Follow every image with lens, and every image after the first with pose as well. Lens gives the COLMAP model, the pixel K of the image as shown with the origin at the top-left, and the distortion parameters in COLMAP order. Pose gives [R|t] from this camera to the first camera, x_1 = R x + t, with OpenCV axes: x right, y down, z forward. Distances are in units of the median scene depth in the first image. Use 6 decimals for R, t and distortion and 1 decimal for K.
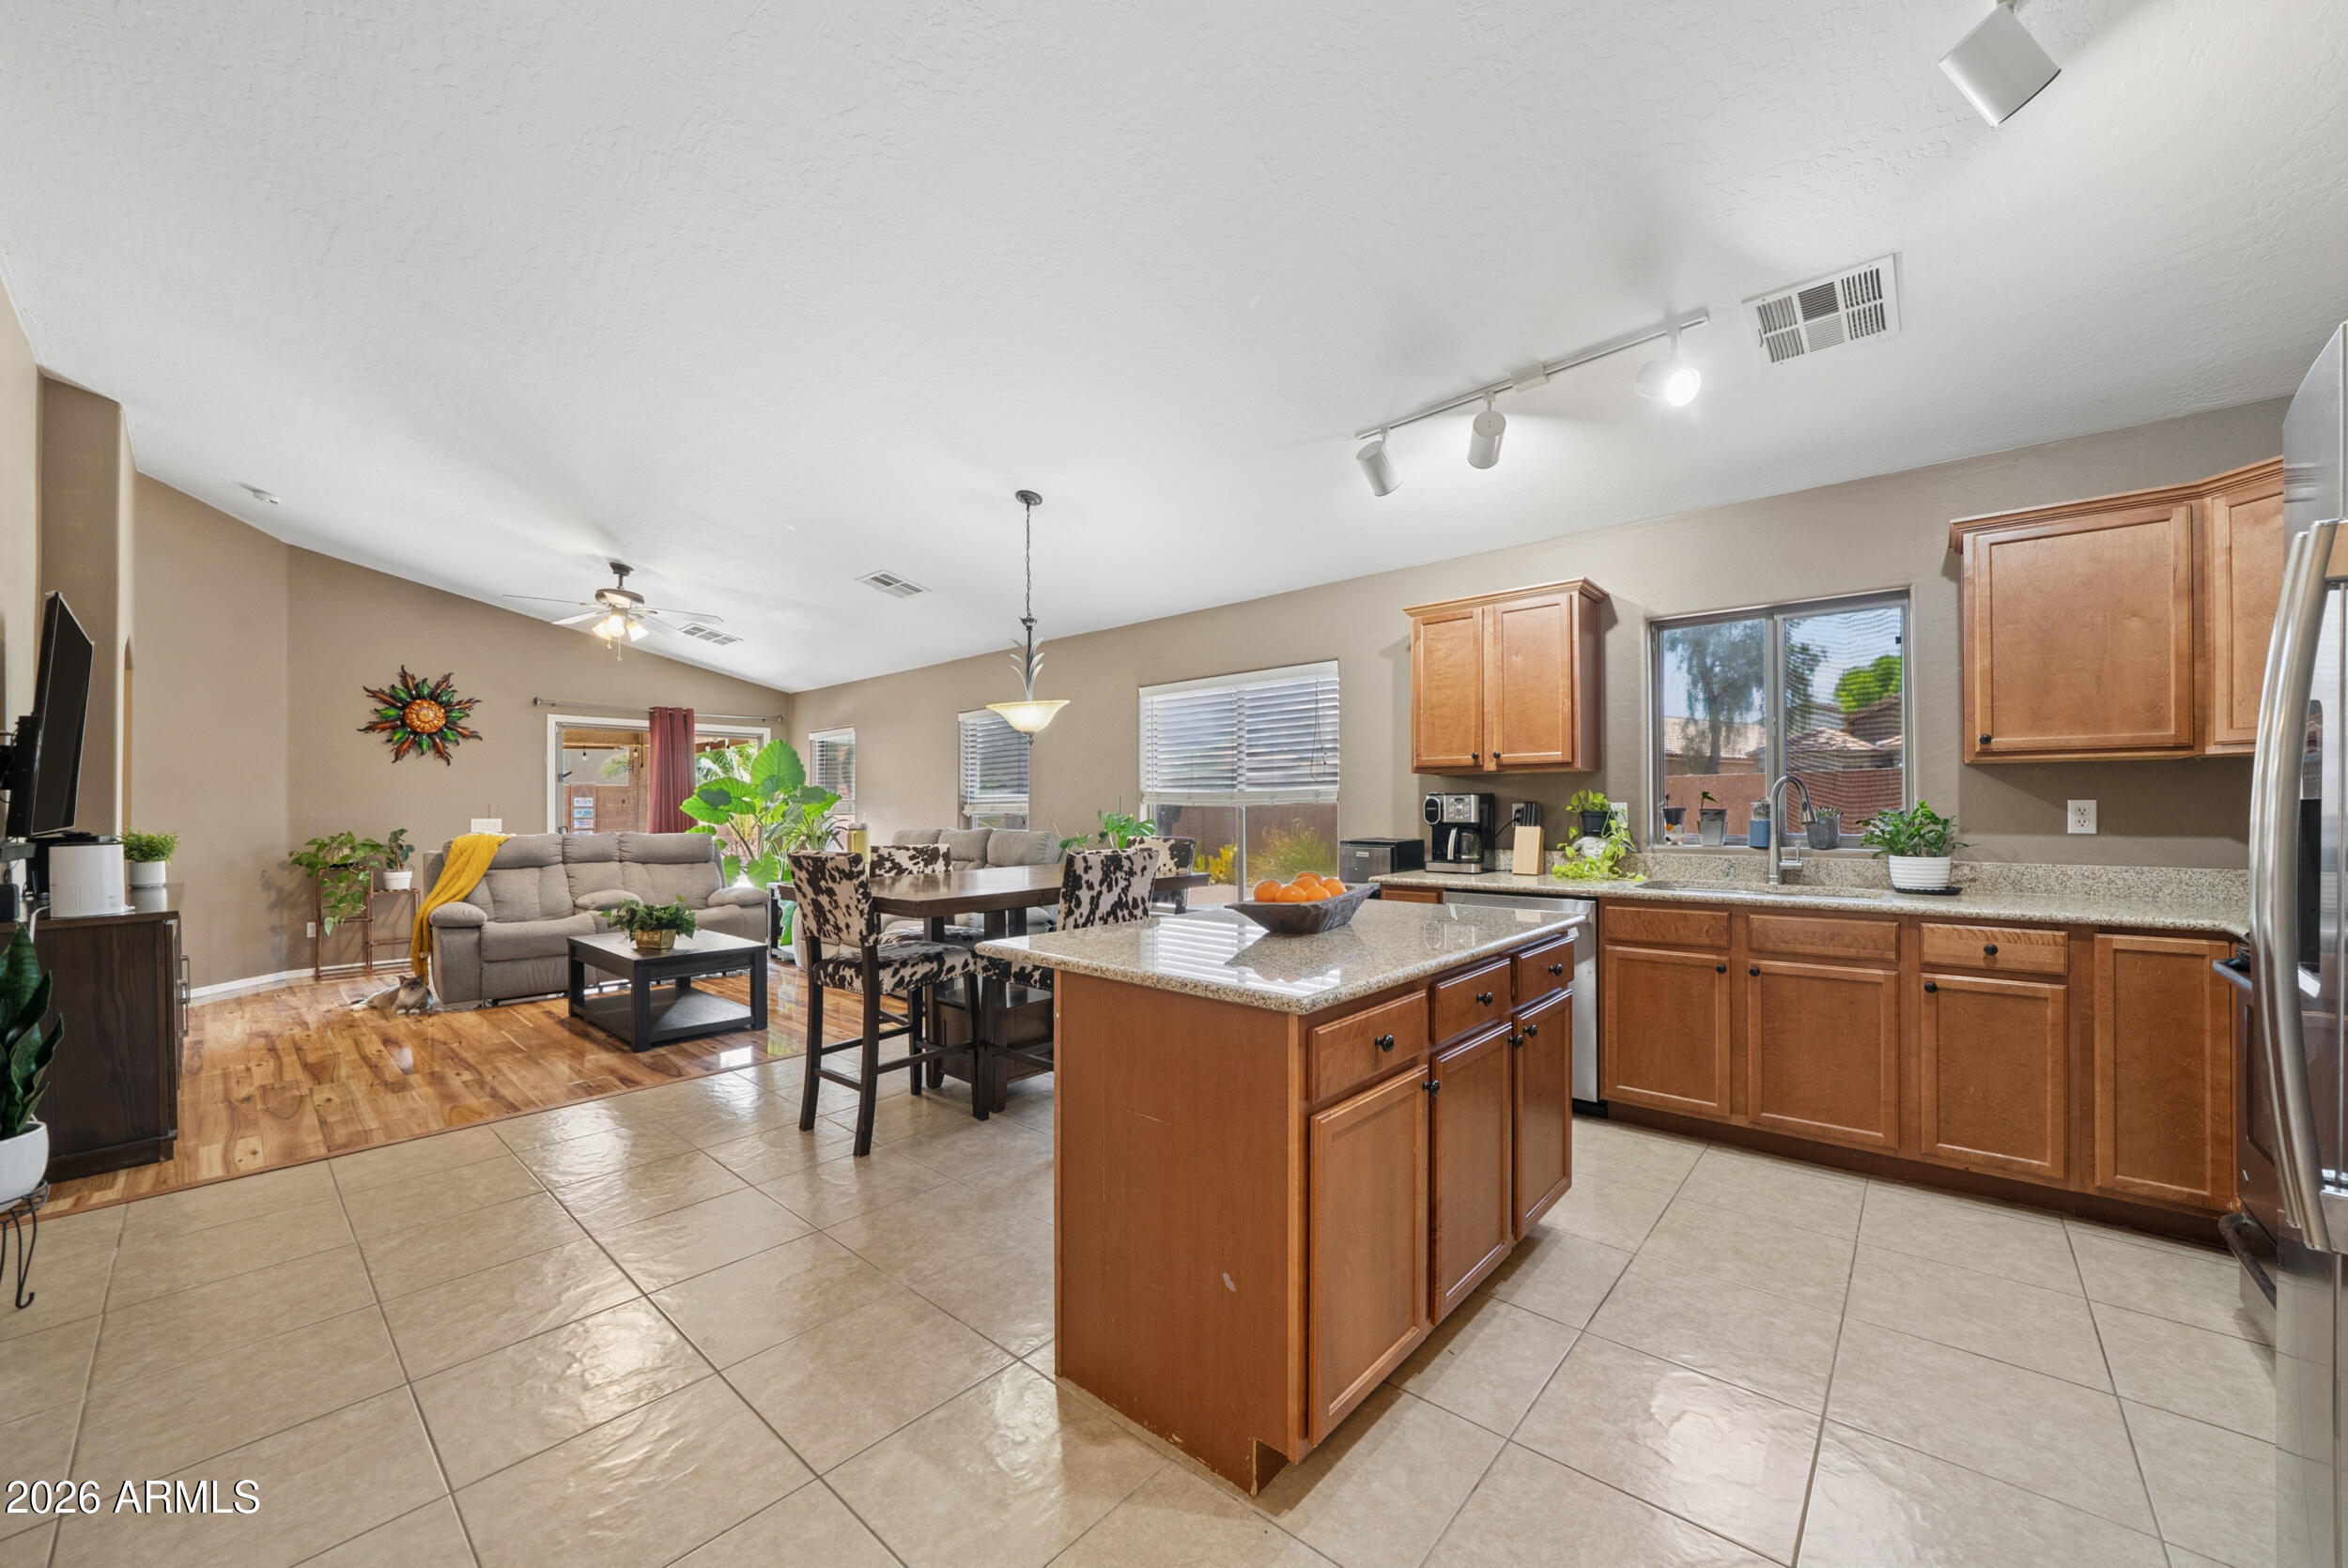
lens RADIAL K [[874.3, 0, 1182.7], [0, 874.3, 800.0], [0, 0, 1]] dist [-0.021032, 0.002412]
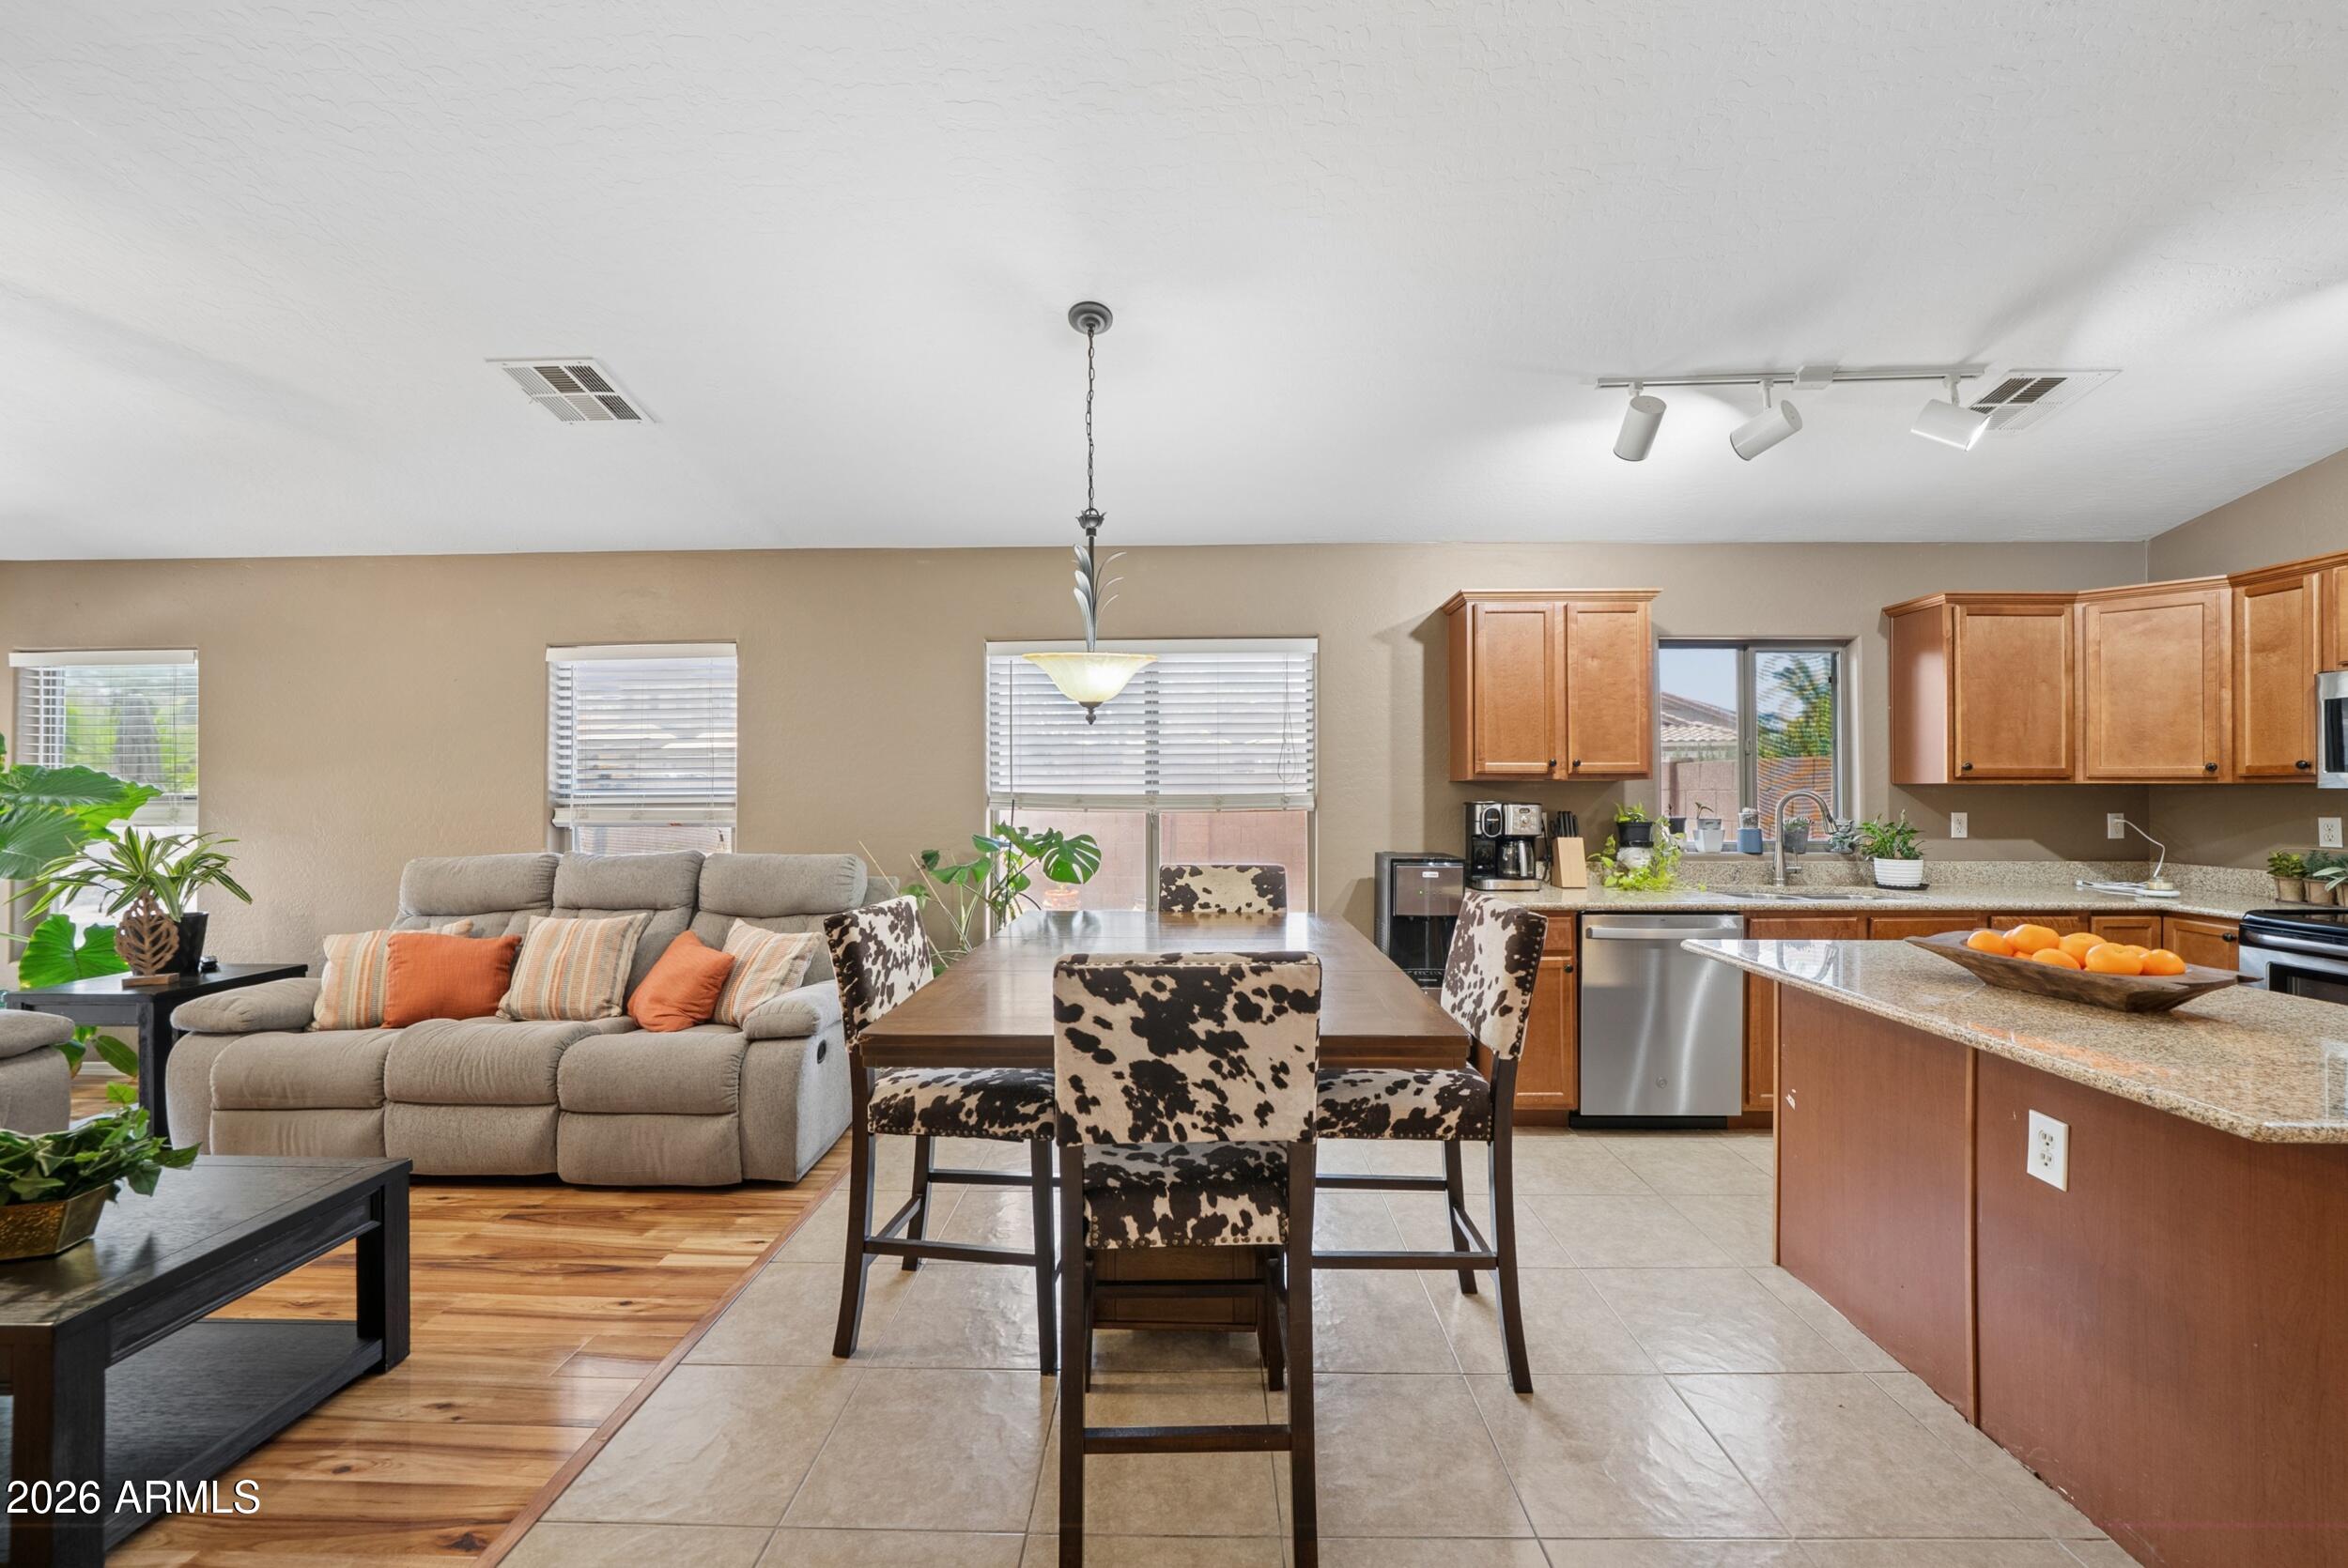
lens RADIAL K [[906.0, 0, 1181.3], [0, 906.0, 781.3], [0, 0, 1]] dist [-0.014233, 0.002748]
pose [[0.764089, 0.010737, 0.645021, -0.556072], [-0.008976, 0.999942, -0.006012, -0.020983], [-0.645048, -0.001196, 0.764141, 0.498810]]
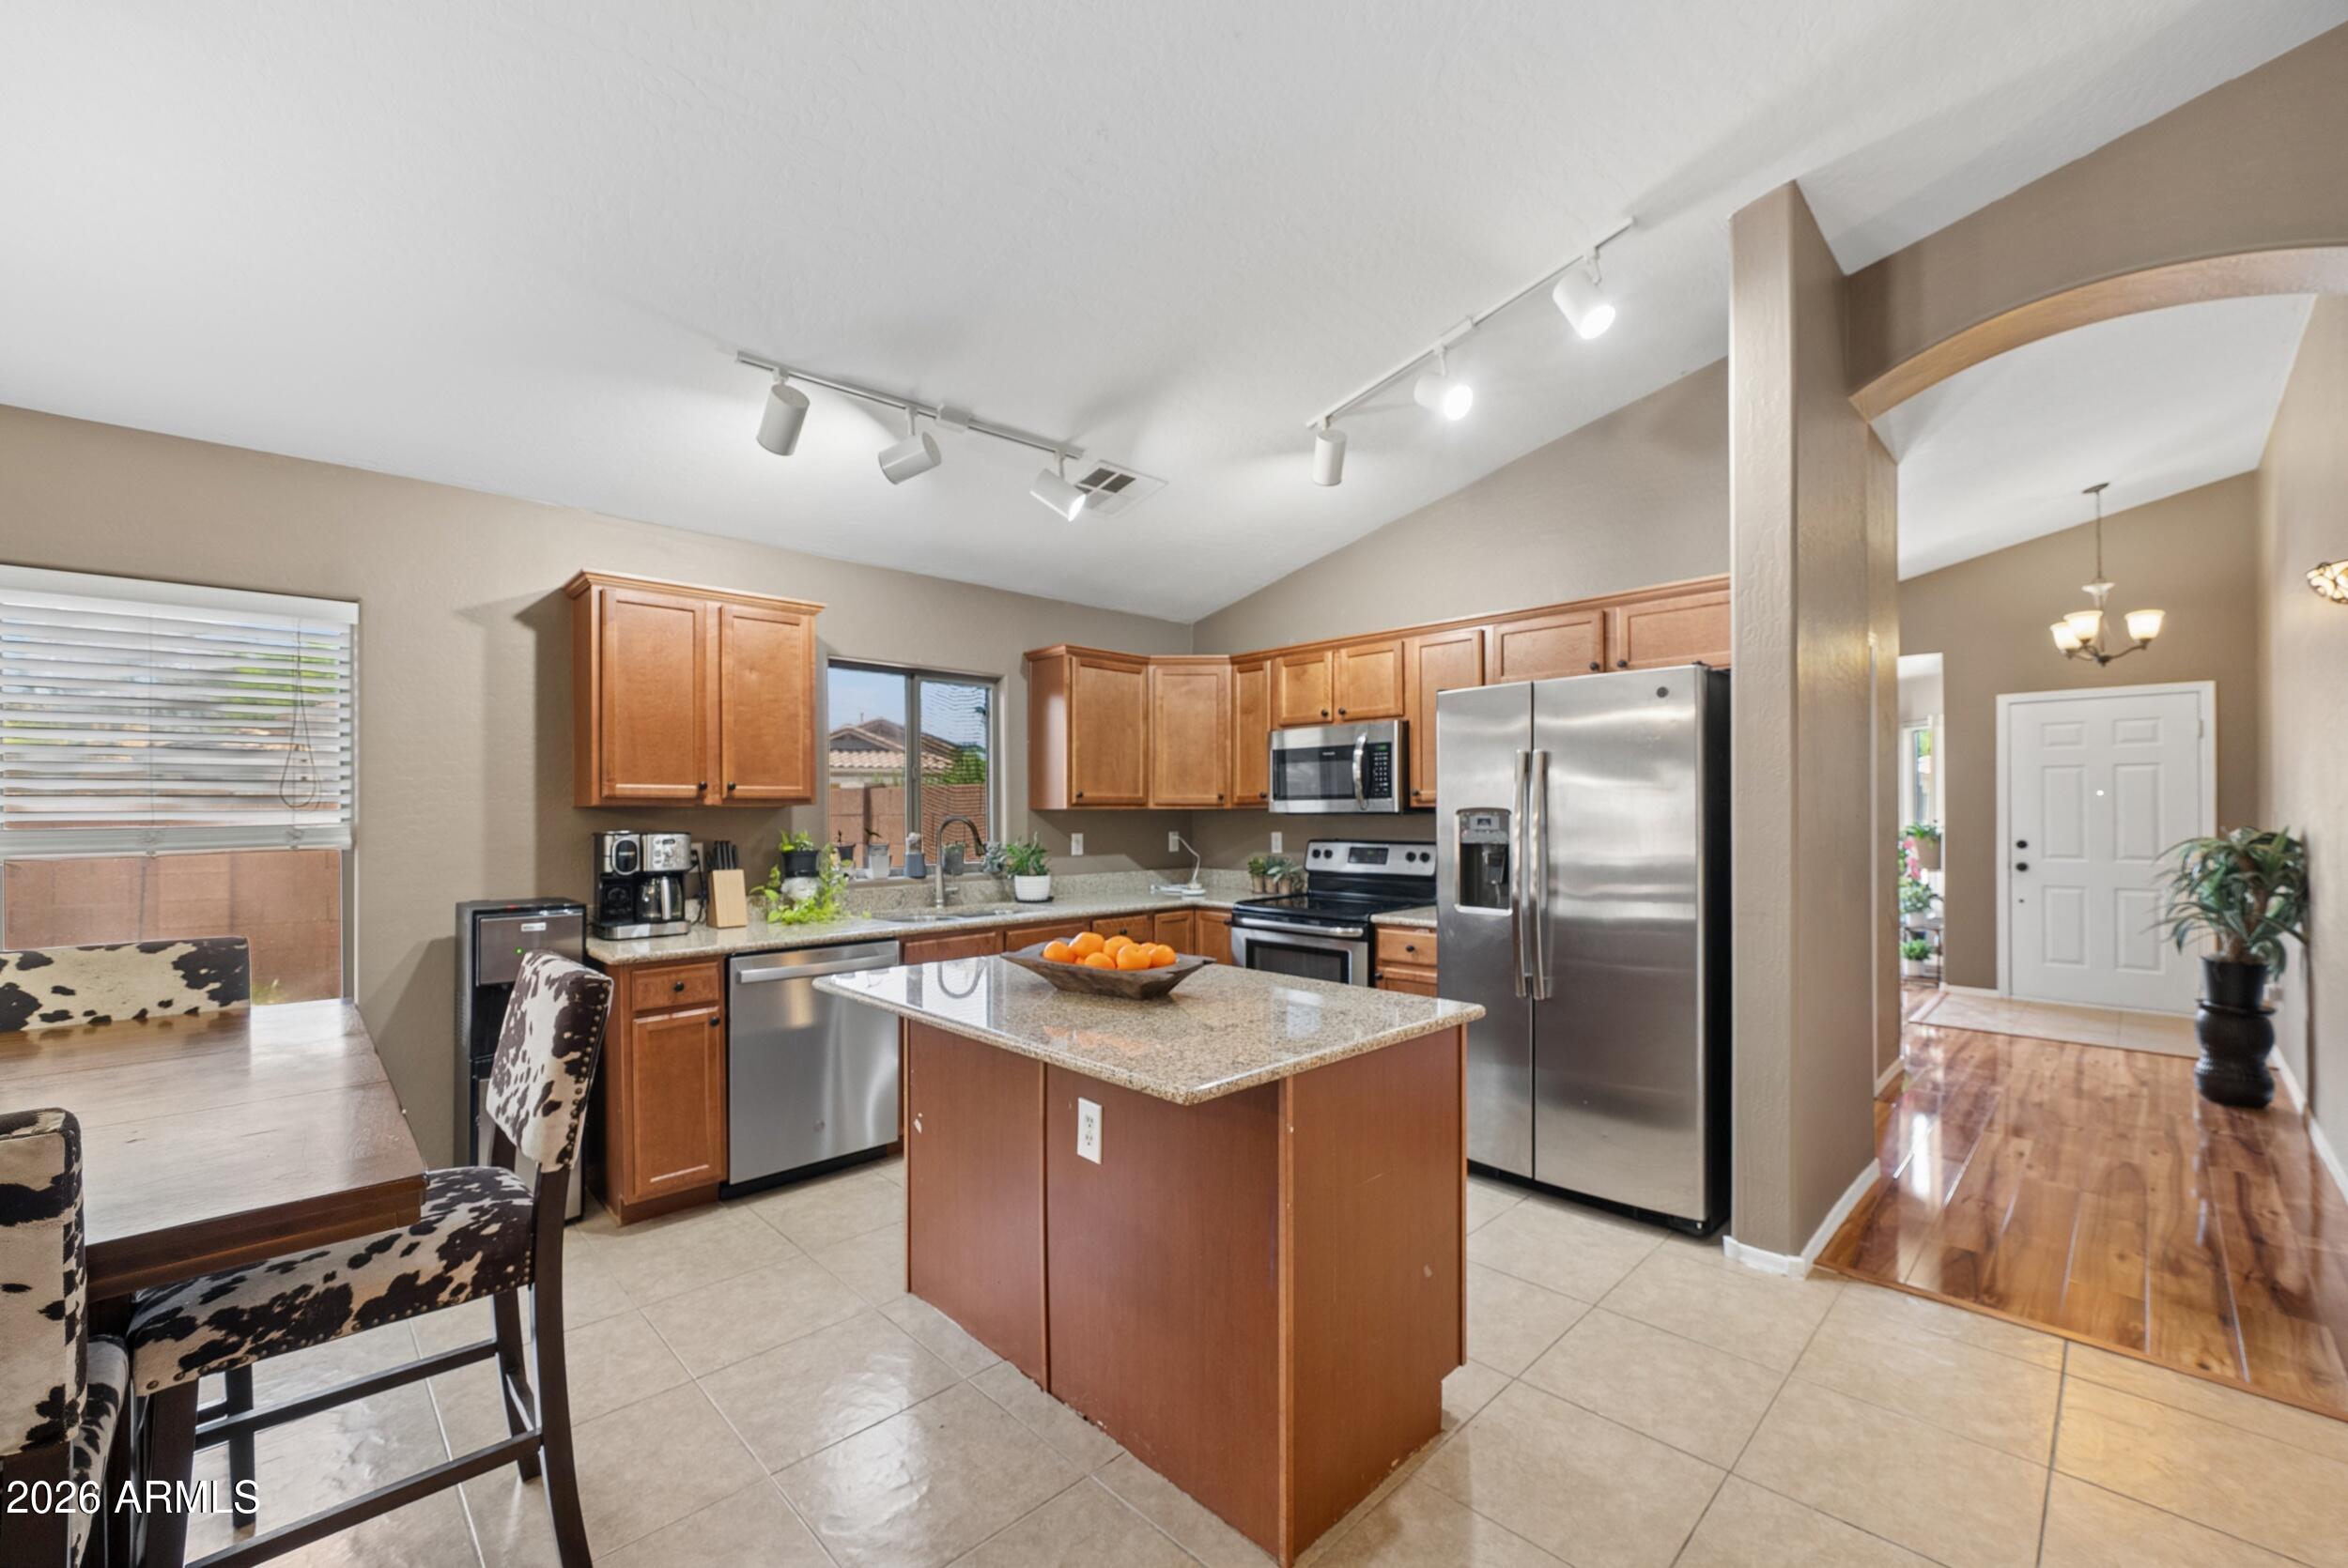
lens RADIAL K [[946.5, 0, 1187.1], [0, 946.5, 809.3], [0, 0, 1]] dist [-0.010455, 0.003012]
pose [[0.075780, 0.007704, 0.997095, -0.475532], [-0.002801, 0.999968, -0.007514, -0.022873], [-0.997121, -0.002223, 0.075800, 0.467291]]
